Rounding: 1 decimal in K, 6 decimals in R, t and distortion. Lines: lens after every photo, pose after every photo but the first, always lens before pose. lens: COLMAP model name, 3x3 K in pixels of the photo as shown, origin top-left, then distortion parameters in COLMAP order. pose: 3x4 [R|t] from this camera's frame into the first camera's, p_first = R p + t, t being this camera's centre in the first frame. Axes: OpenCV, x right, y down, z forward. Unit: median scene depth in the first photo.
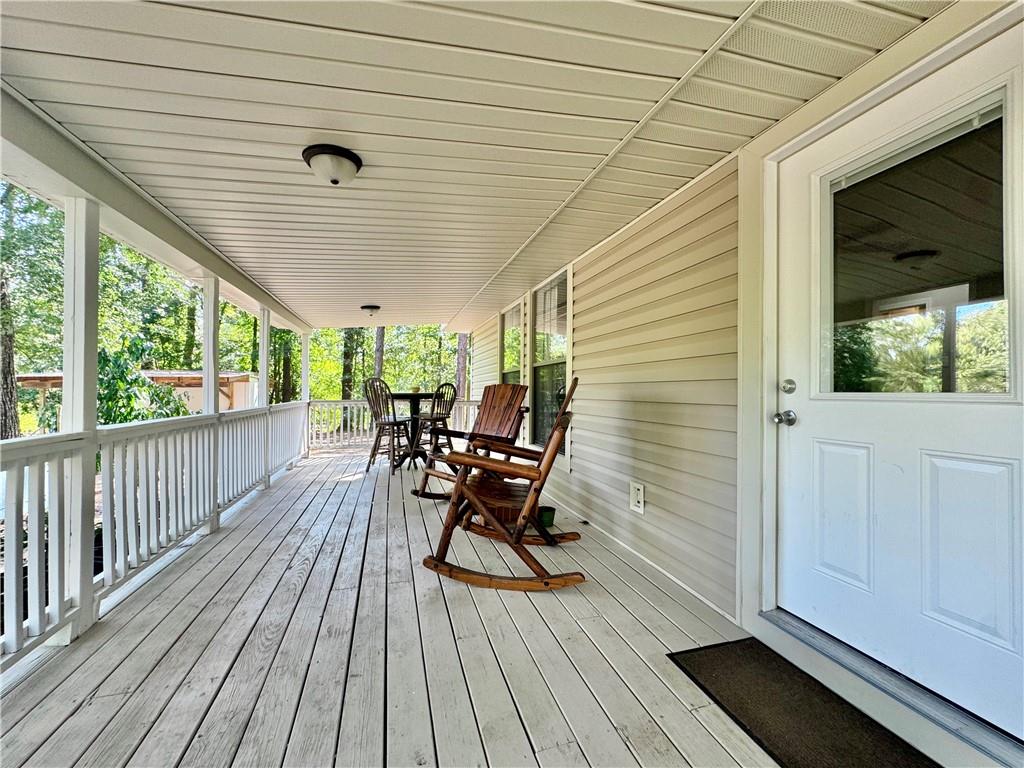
lens RADIAL K [[400.5, 0, 512.0], [0, 400.5, 384.0], [0, 0, 1]] dist [0.002078, 0.000153]
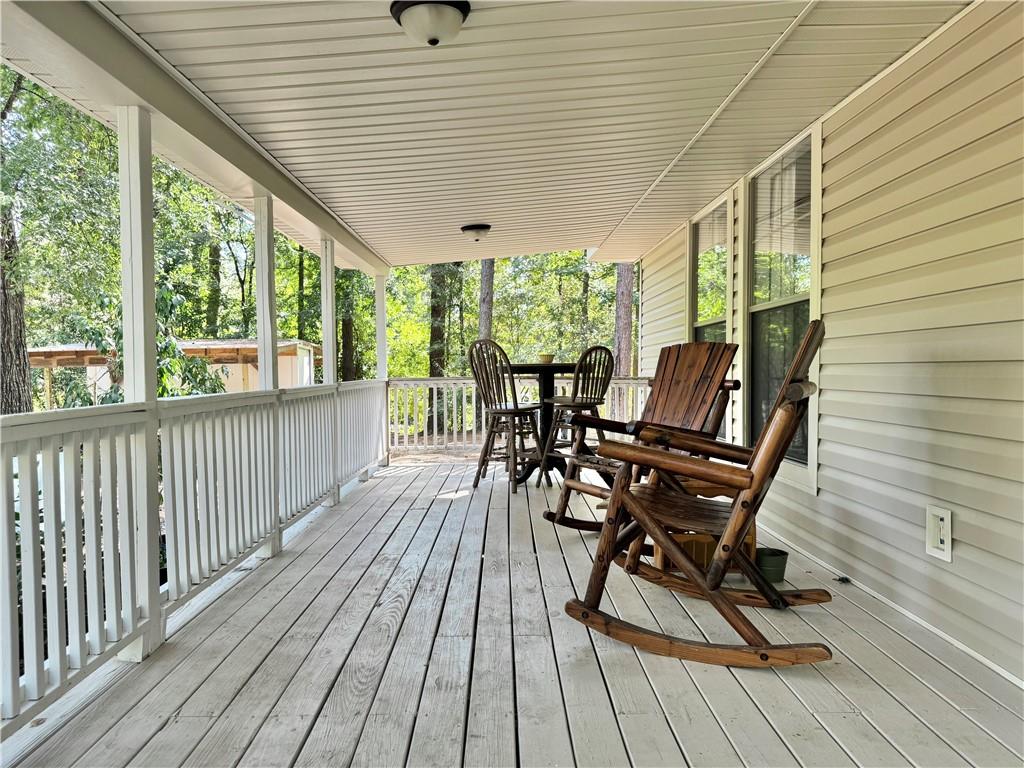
lens RADIAL K [[736.5, 0, 512.0], [0, 736.5, 384.0], [0, 0, 1]] dist [0.101922, -0.145780]
pose [[0.961483, -0.006433, -0.274789, 0.025783], [0.013740, 0.999601, 0.024675, 0.038169], [0.274520, -0.027501, 0.961188, -0.152313]]
